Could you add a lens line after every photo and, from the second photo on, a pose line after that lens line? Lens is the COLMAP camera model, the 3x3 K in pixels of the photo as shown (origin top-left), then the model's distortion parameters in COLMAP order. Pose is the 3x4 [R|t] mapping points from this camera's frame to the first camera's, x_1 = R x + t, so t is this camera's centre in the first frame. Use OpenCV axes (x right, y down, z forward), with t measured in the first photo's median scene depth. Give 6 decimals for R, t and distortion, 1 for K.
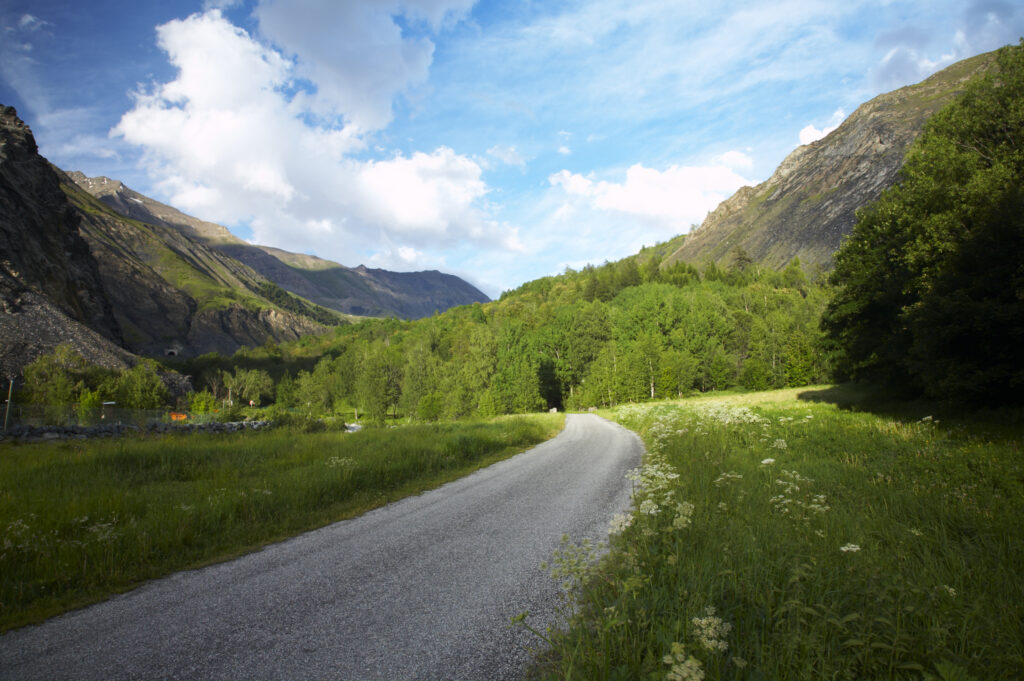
lens RADIAL K [[708.9, 0, 507.8], [0, 708.9, 346.1], [0, 0, 1]] dist [-0.126654, 0.063570]
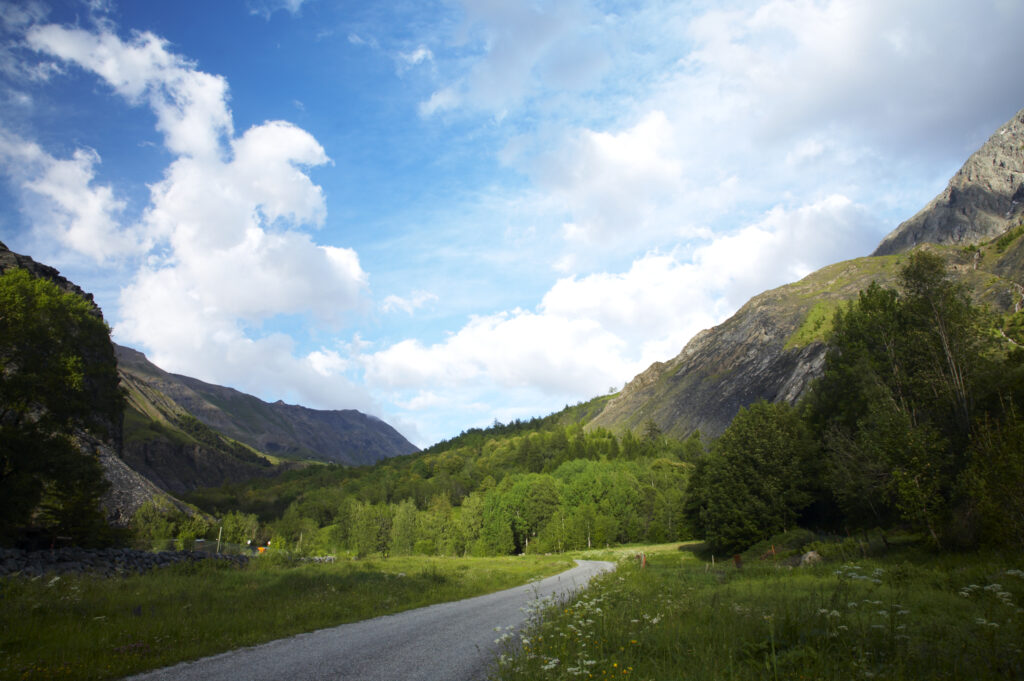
lens RADIAL K [[708.9, 0, 516.1], [0, 708.9, 334.2], [0, 0, 1]] dist [-0.126654, 0.063570]
pose [[0.991241, 0.055593, 0.119797, -0.045688], [-0.028216, 0.975289, -0.219124, -0.011467], [-0.129018, 0.213825, 0.968315, -0.154928]]
